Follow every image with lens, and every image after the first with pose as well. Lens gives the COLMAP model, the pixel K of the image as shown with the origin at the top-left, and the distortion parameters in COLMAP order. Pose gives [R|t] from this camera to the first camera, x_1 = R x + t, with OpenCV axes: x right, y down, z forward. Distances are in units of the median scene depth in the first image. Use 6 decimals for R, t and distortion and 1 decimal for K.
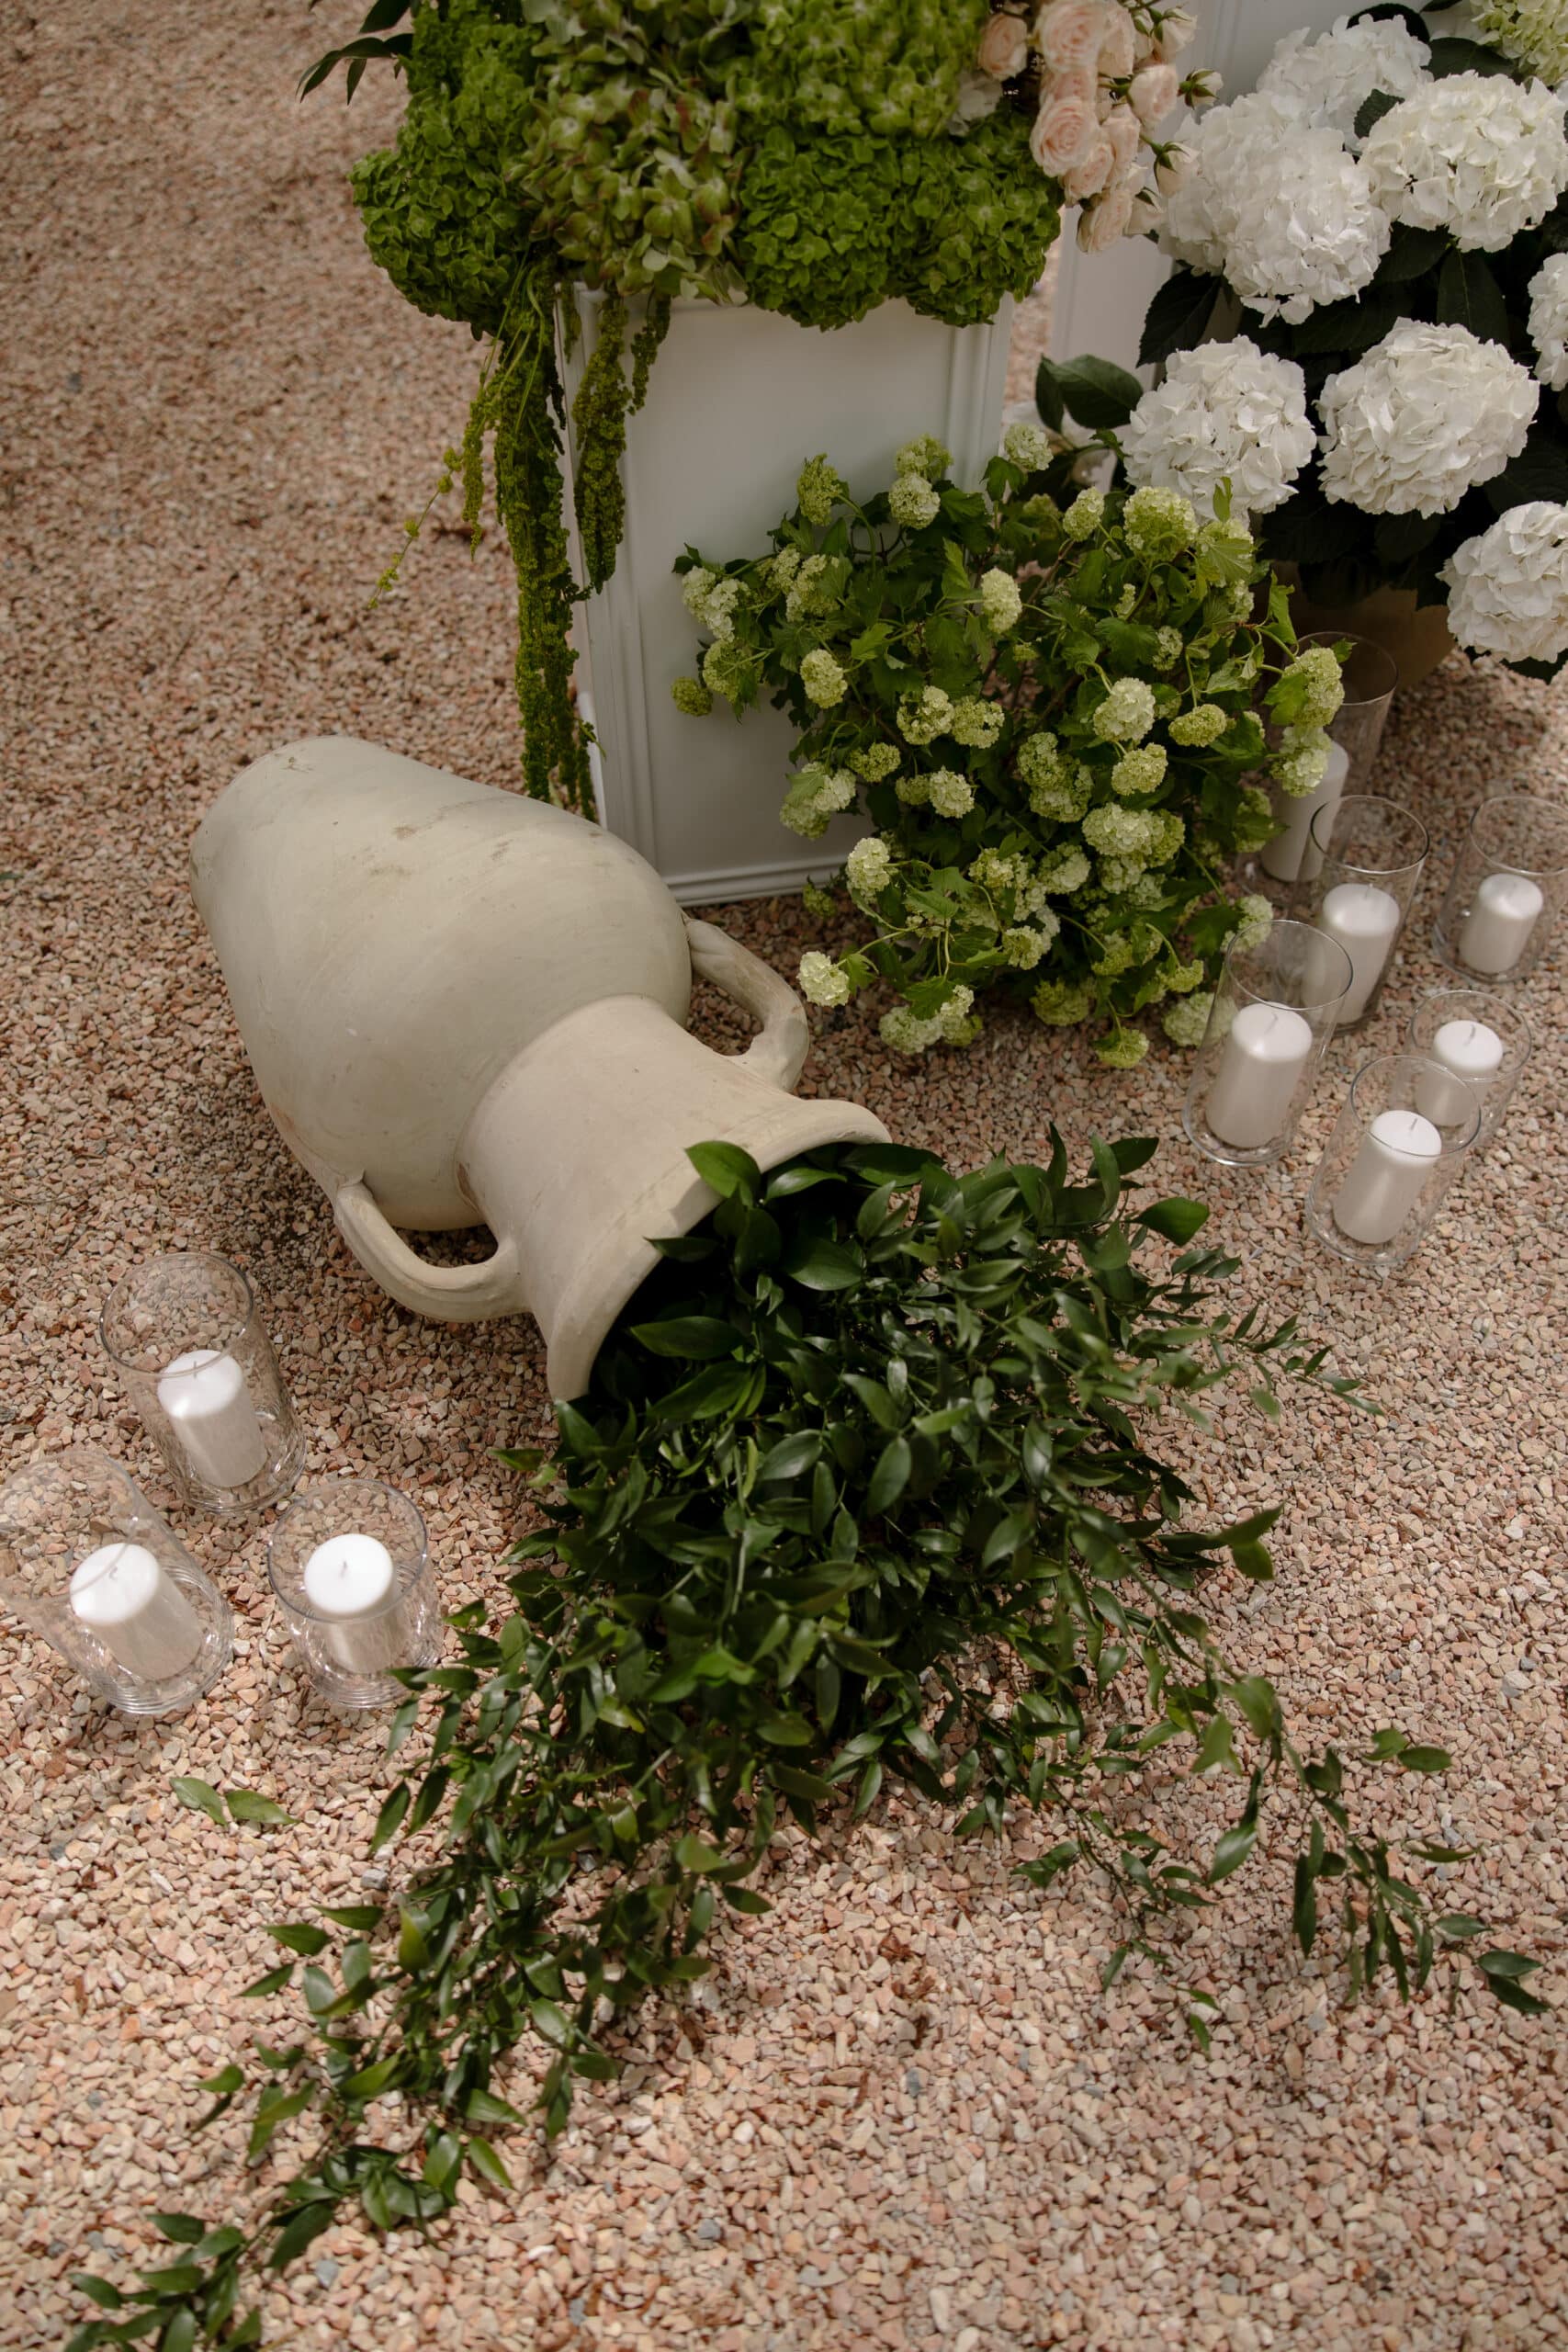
lens RADIAL K [[1826.8, 0, 785.5], [0, 1826.8, 1168.5], [0, 0, 1]] dist [-0.005173, -0.013383]
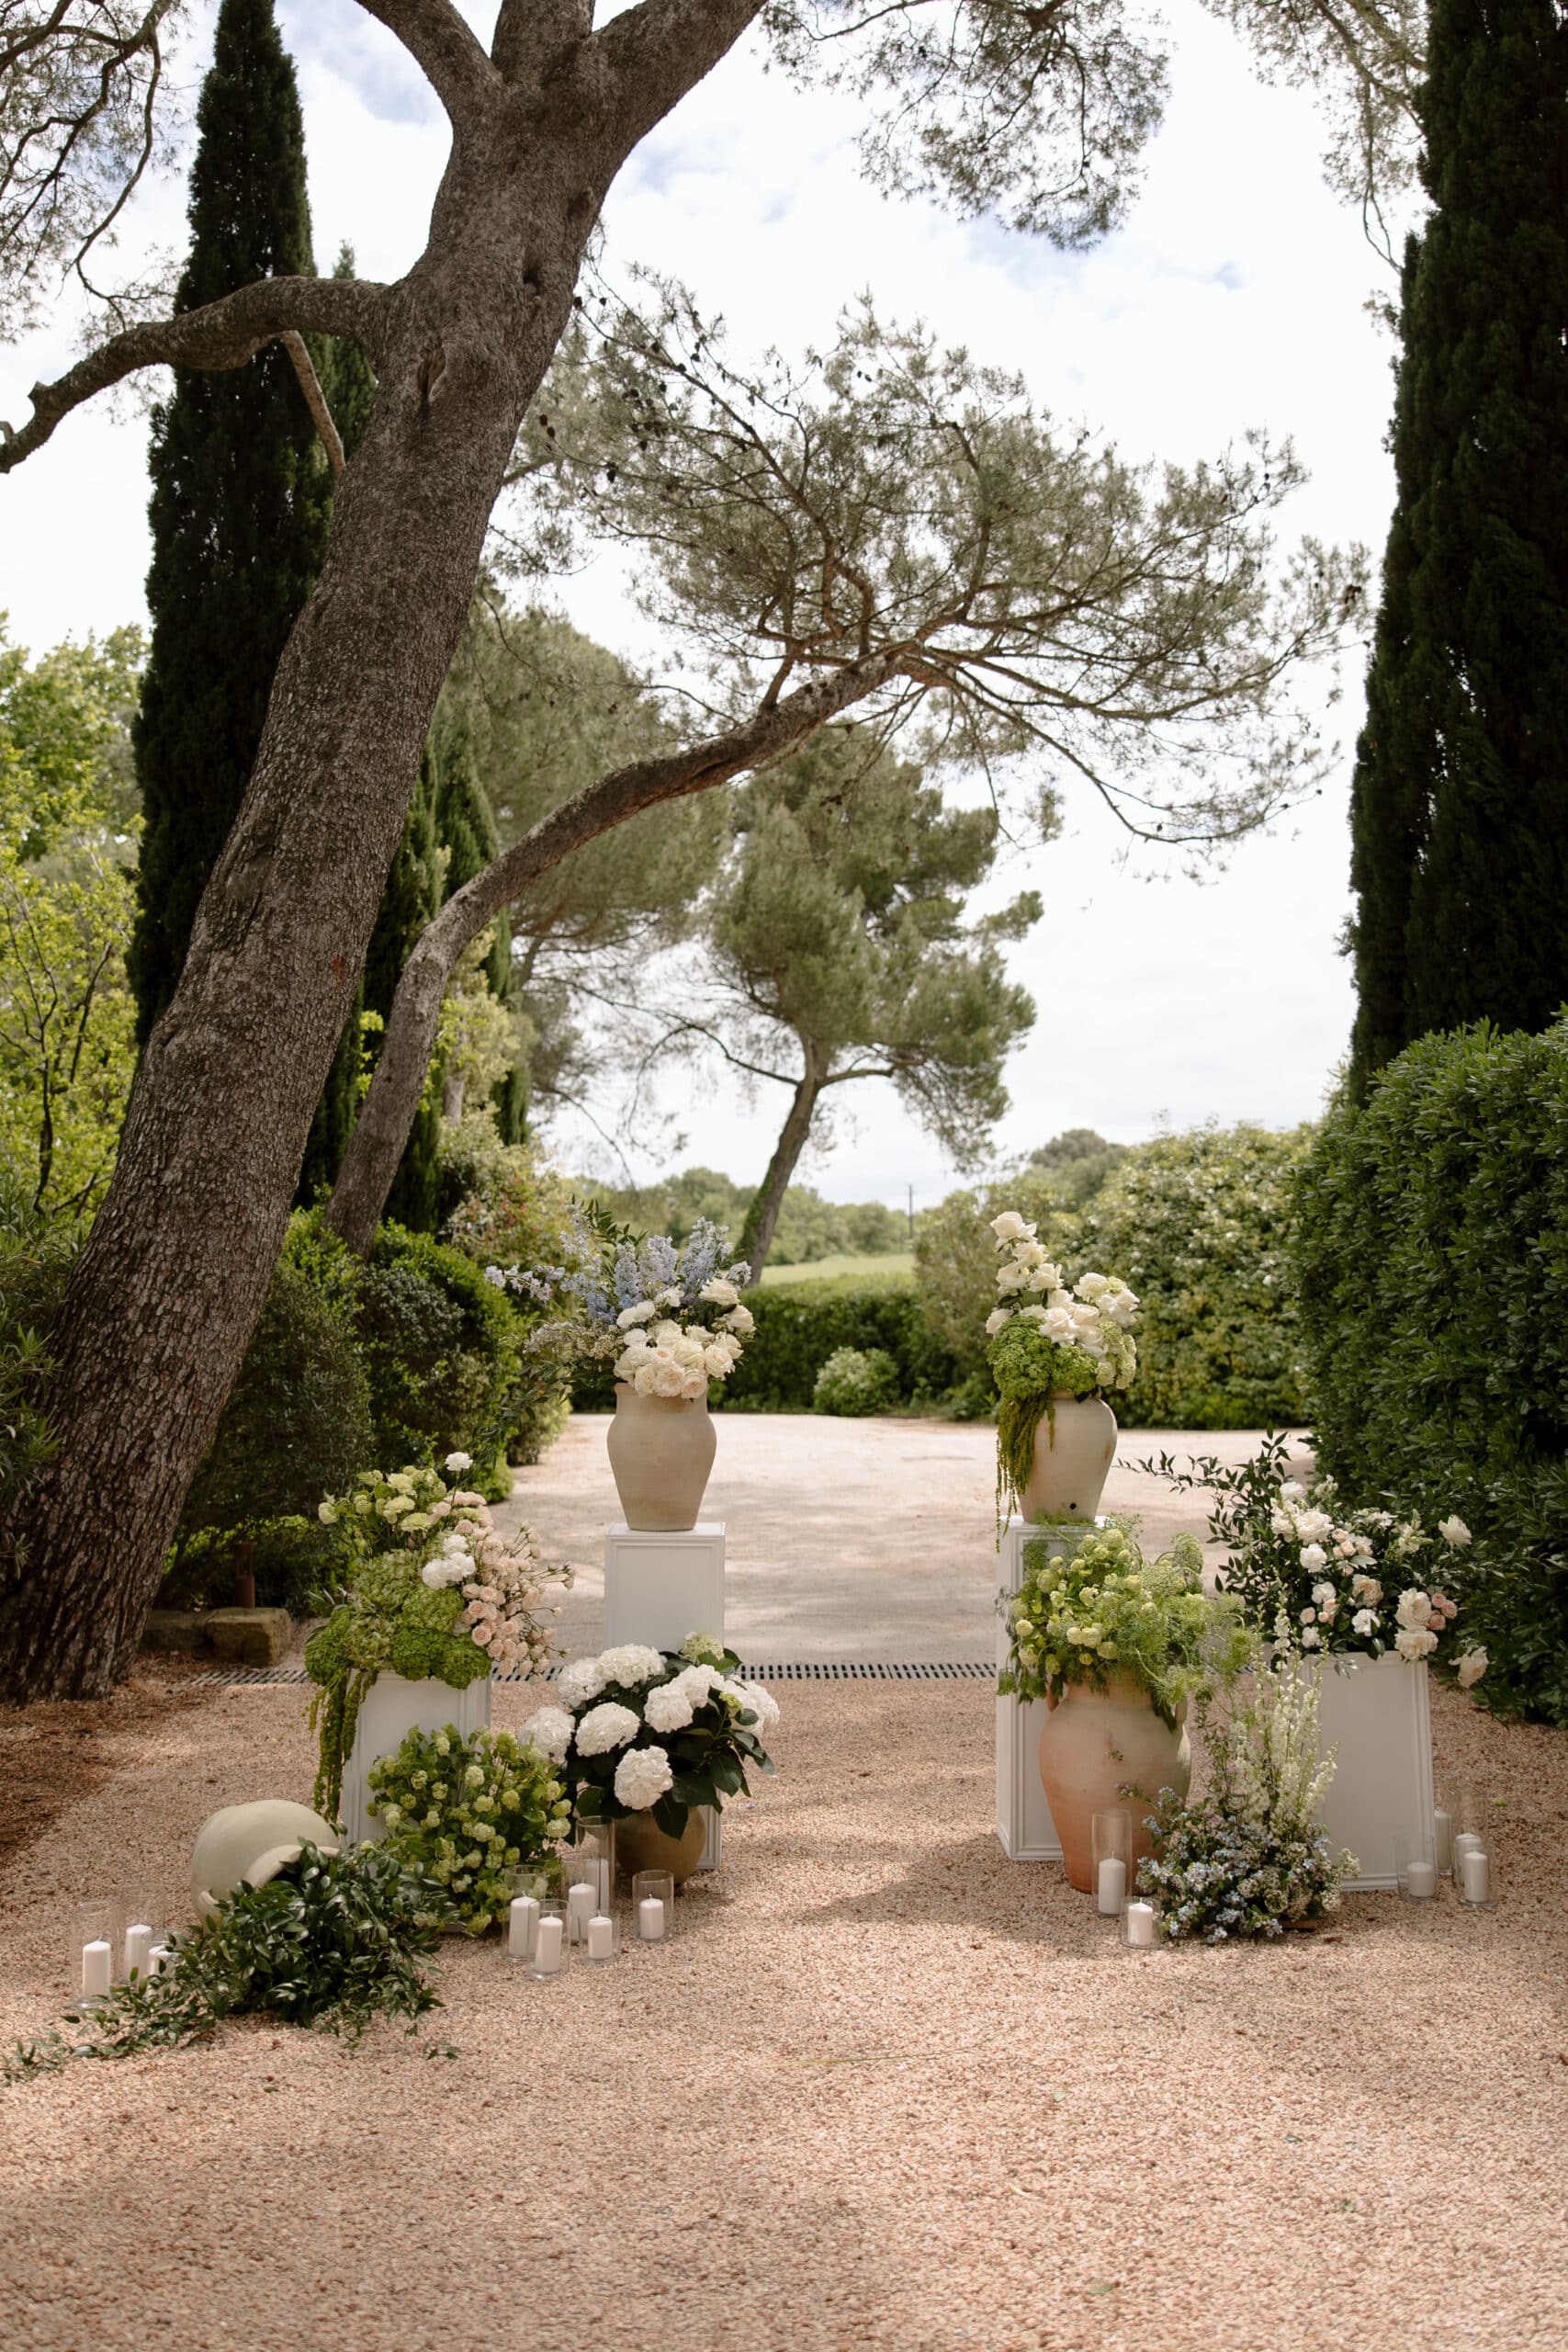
lens RADIAL K [[2104.1, 0, 787.2], [0, 2104.1, 1166.8], [0, 0, 1]] dist [-0.004119, -0.013945]
pose [[0.985231, -0.007992, -0.171046, 1.443095], [-0.138652, 0.548928, -0.824290, 2.266496], [0.100480, 0.835831, 0.539713, -1.979342]]
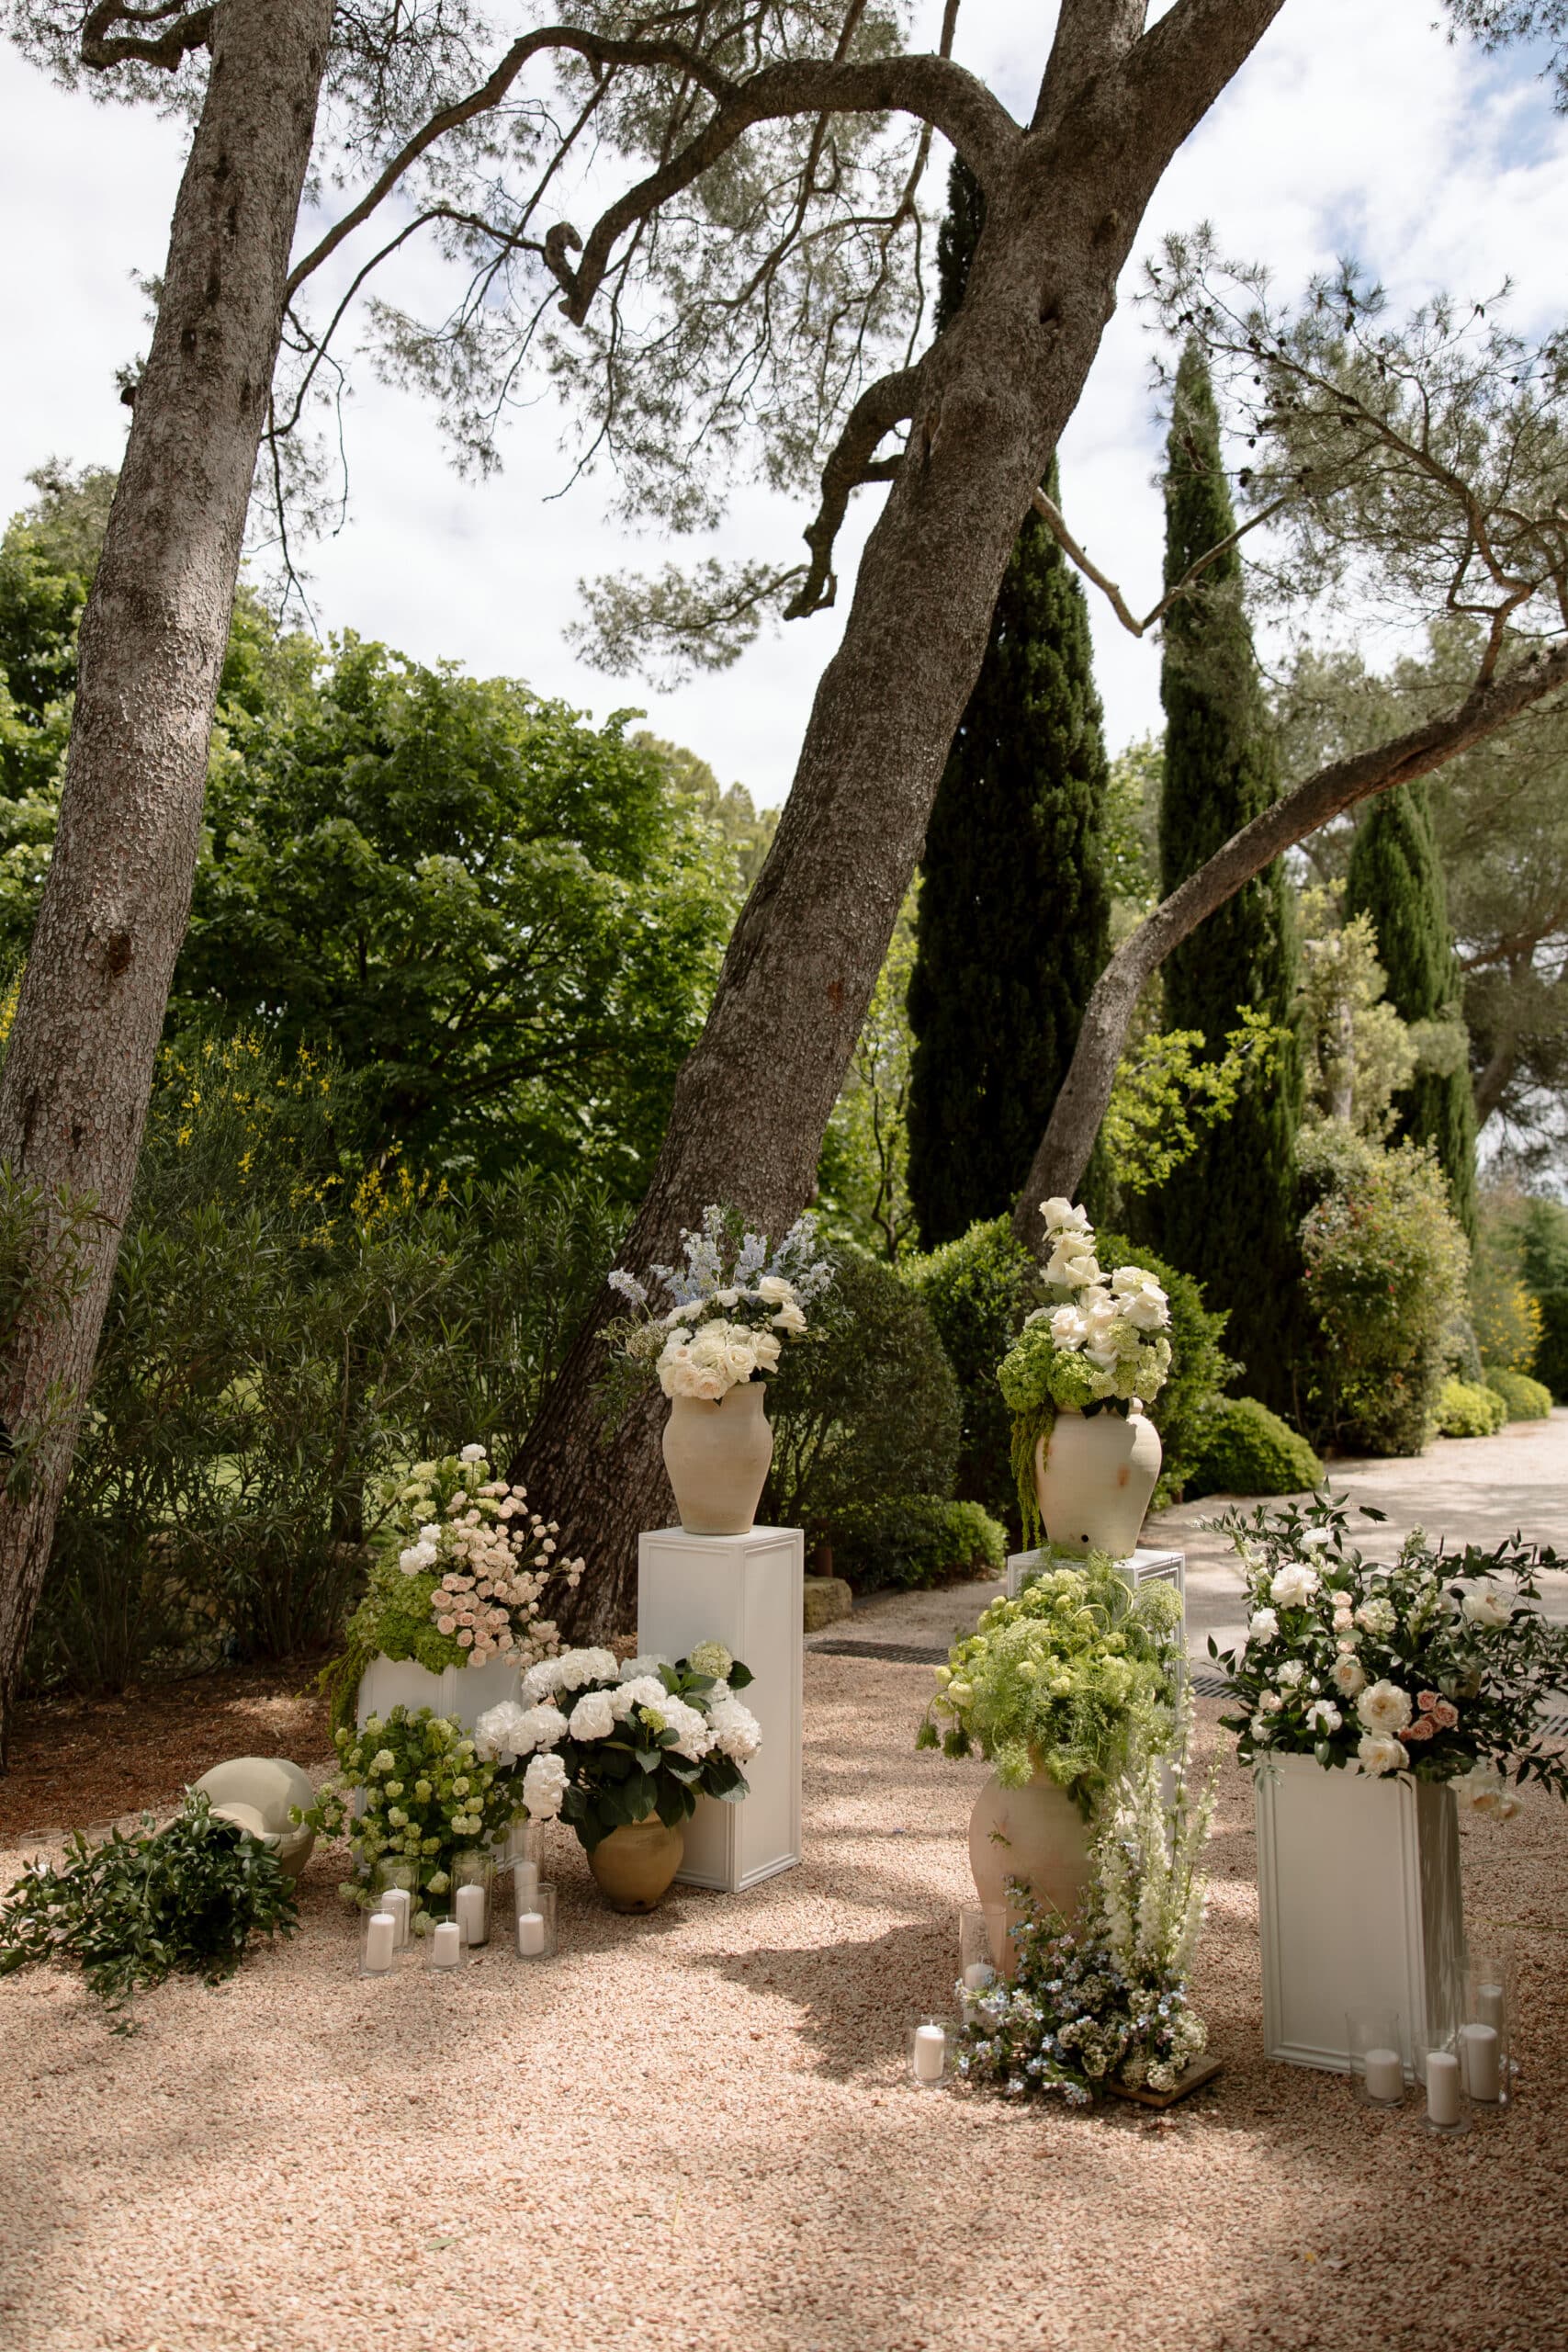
lens RADIAL K [[1826.8, 0, 808.3], [0, 1826.8, 1165.2], [0, 0, 1]] dist [-0.005173, -0.013383]
pose [[0.729327, -0.047887, -0.682487, 3.229548], [-0.547809, 0.556727, -0.624469, 0.846220], [0.409863, 0.829314, 0.379803, -0.919900]]
